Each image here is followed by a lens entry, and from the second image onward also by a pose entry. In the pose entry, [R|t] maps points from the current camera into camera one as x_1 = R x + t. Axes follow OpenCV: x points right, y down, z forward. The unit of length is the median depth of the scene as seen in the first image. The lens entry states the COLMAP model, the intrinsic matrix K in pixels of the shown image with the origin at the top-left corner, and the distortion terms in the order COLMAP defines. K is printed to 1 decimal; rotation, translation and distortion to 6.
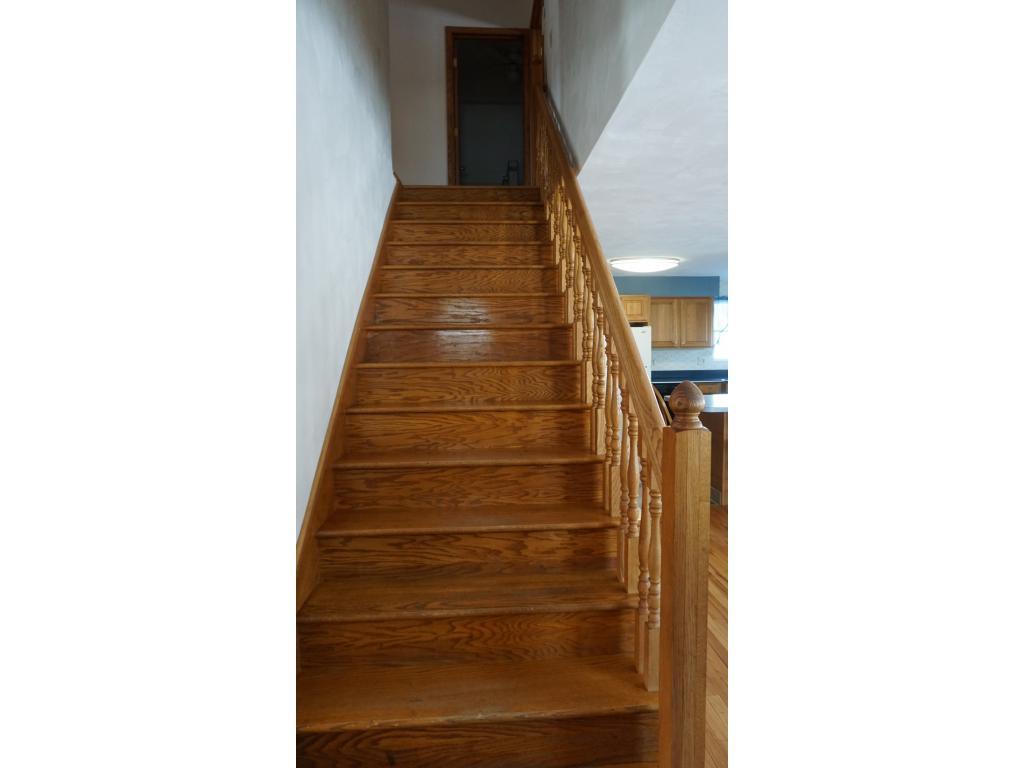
lens RADIAL K [[681.5, 0, 509.6], [0, 681.5, 382.4], [0, 0, 1]] dist [-0.058047, 0.041872]
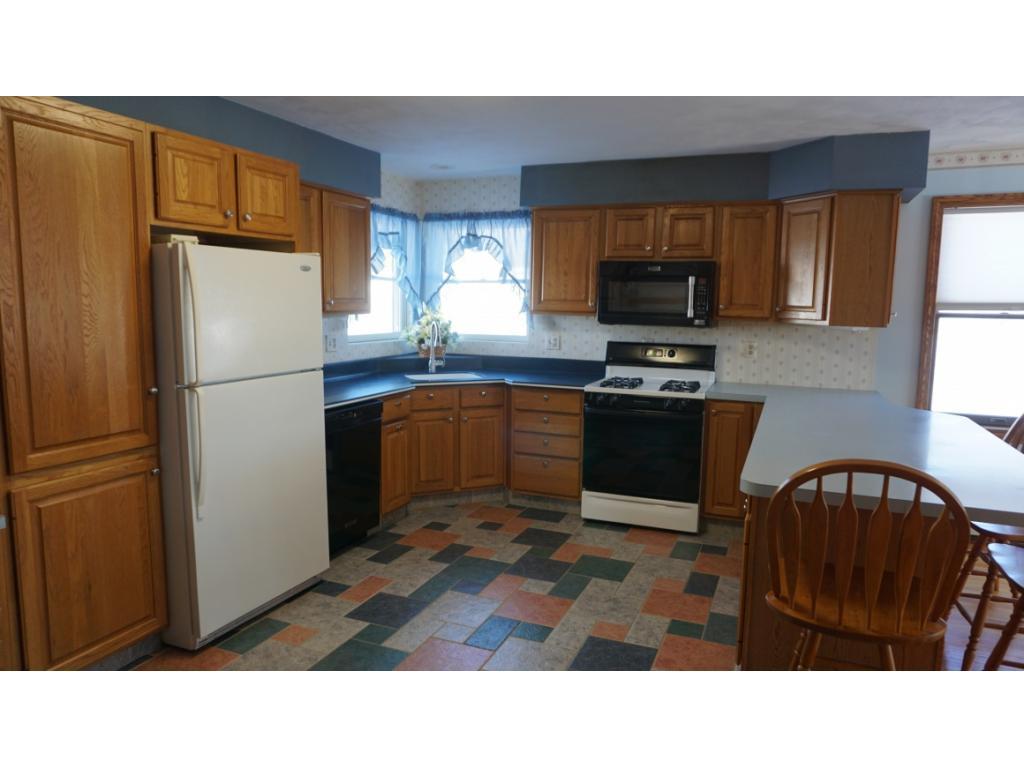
lens RADIAL K [[681.5, 0, 509.6], [0, 681.5, 382.4], [0, 0, 1]] dist [-0.058047, 0.041872]
pose [[0.498684, -0.090315, 0.862066, -0.047882], [0.031334, 0.995785, 0.086199, -0.041726], [-0.866217, -0.015974, 0.499412, 0.705690]]
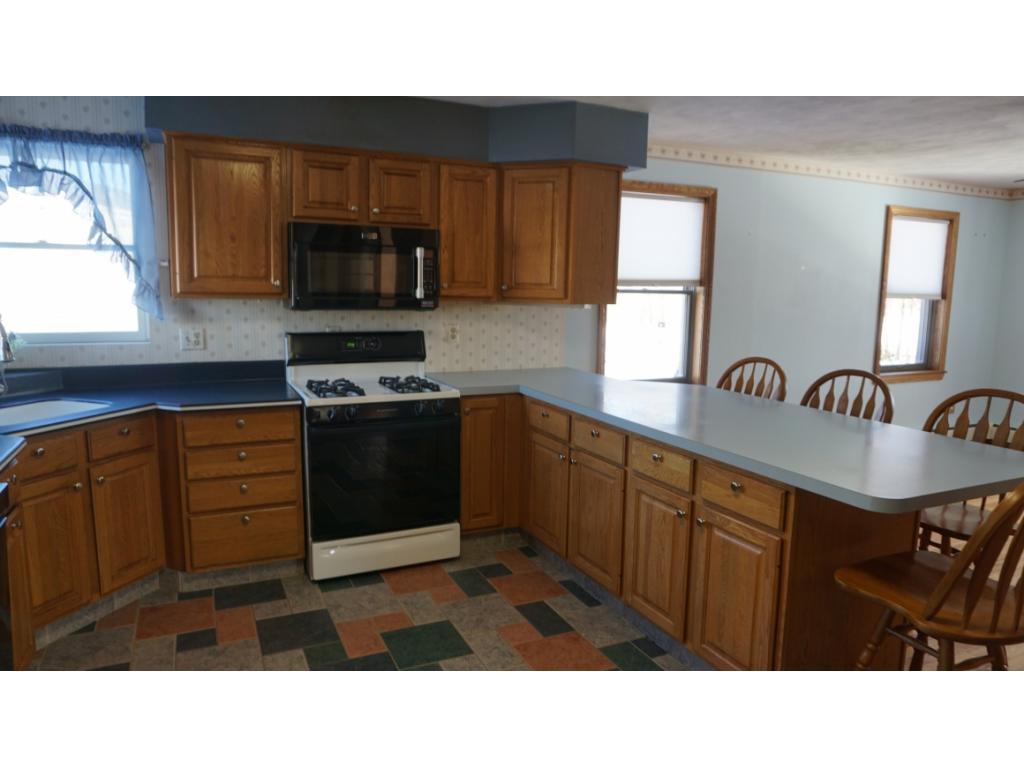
lens RADIAL K [[681.5, 0, 509.6], [0, 681.5, 382.4], [0, 0, 1]] dist [-0.058047, 0.041872]
pose [[-0.309750, -0.134179, 0.941303, 0.037298], [0.040319, 0.987248, 0.153996, -0.051612], [-0.949963, 0.085653, -0.300390, 0.890388]]
